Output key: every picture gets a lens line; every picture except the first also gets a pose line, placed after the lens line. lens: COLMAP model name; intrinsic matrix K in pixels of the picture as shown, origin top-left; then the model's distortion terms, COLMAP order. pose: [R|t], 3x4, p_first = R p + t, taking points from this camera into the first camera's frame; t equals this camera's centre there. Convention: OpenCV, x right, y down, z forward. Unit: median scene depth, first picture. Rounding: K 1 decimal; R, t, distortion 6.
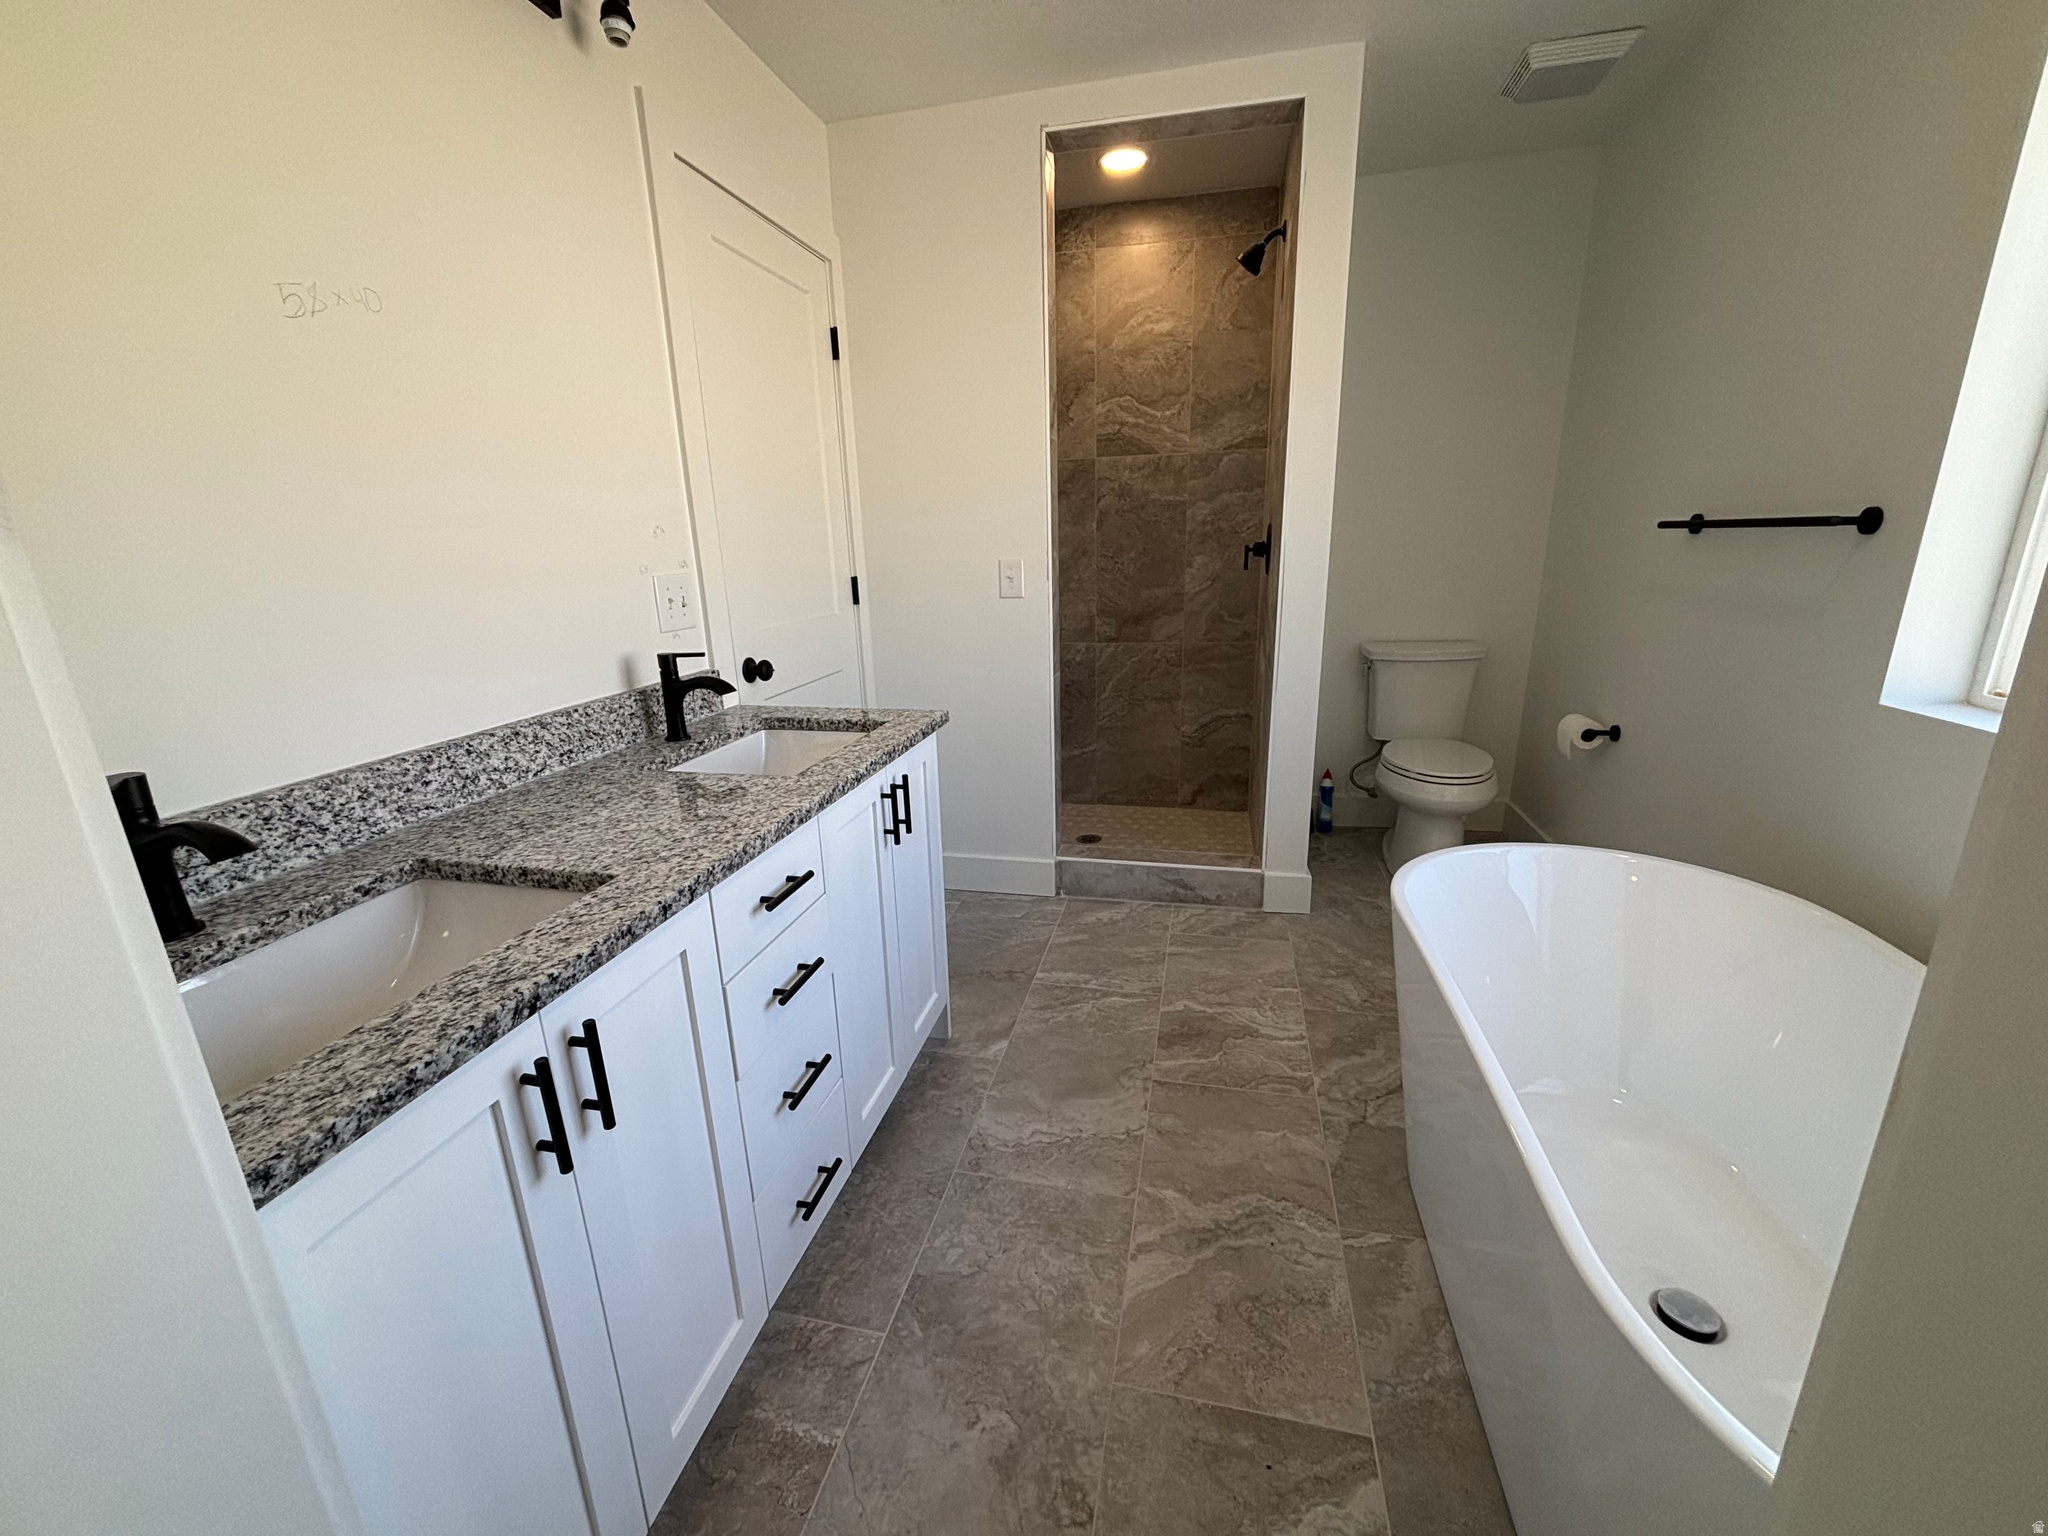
lens RADIAL K [[823.3, 0, 1021.5], [0, 823.3, 761.3], [0, 0, 1]] dist [-0.004670, 0.001367]
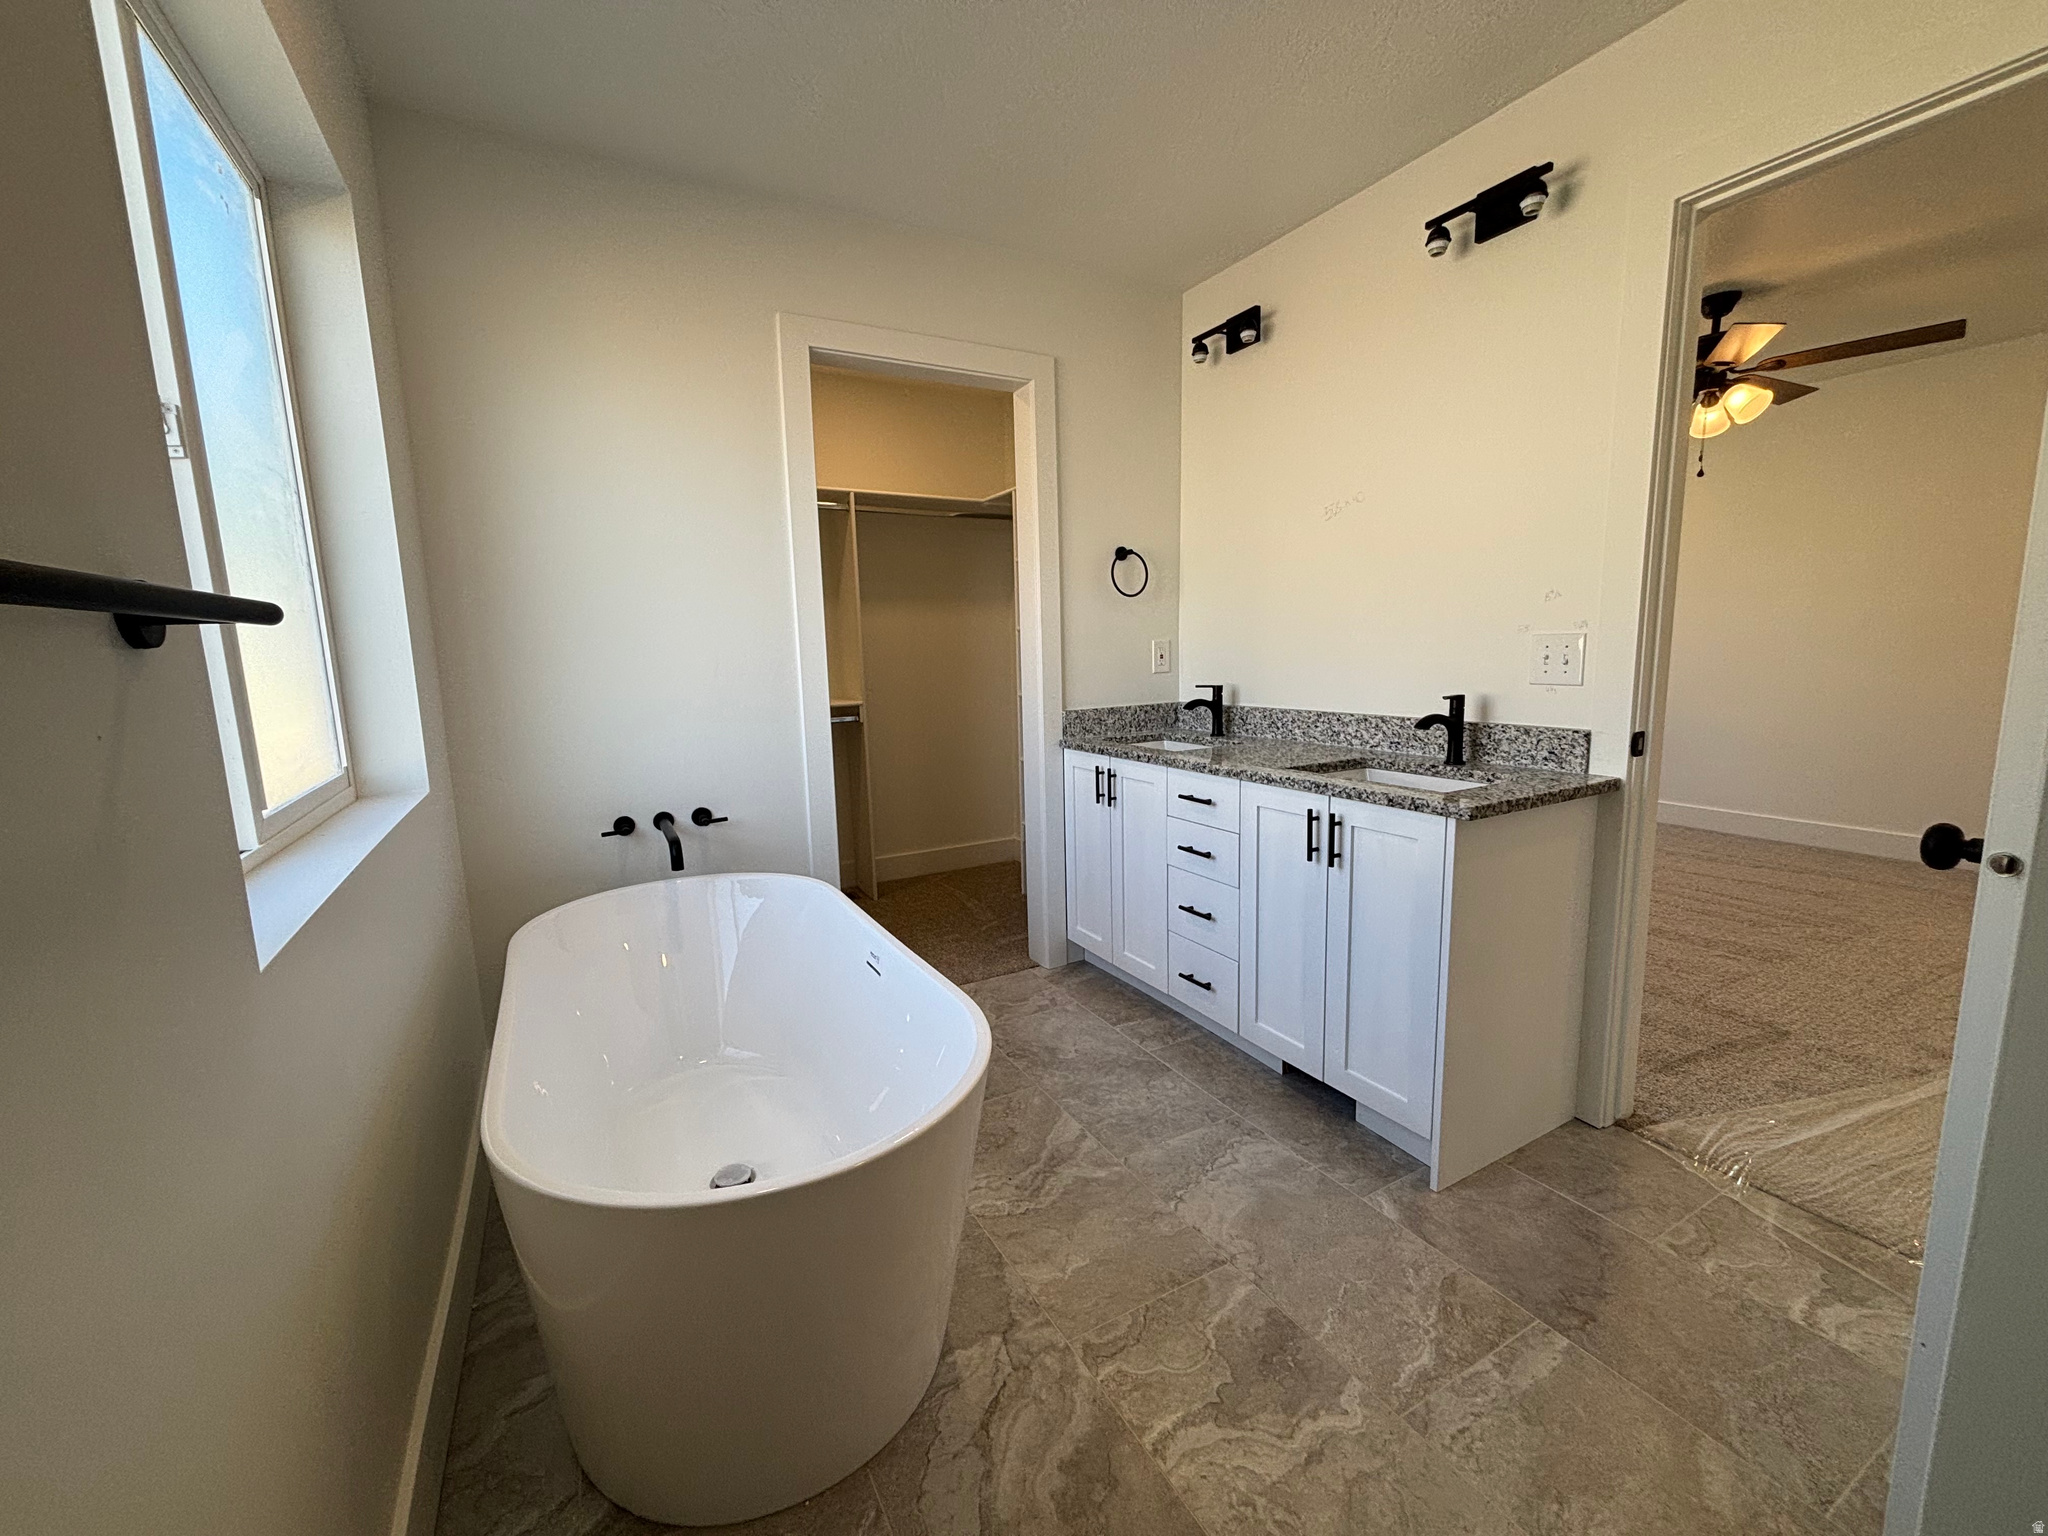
lens RADIAL K [[823.3, 0, 1025.5], [0, 823.3, 769.5], [0, 0, 1]] dist [-0.004670, 0.001367]
pose [[-0.738708, 0.148594, -0.657443, 0.974097], [-0.132386, 0.924412, 0.357683, -0.419414], [0.660897, 0.351259, -0.663198, 1.555649]]
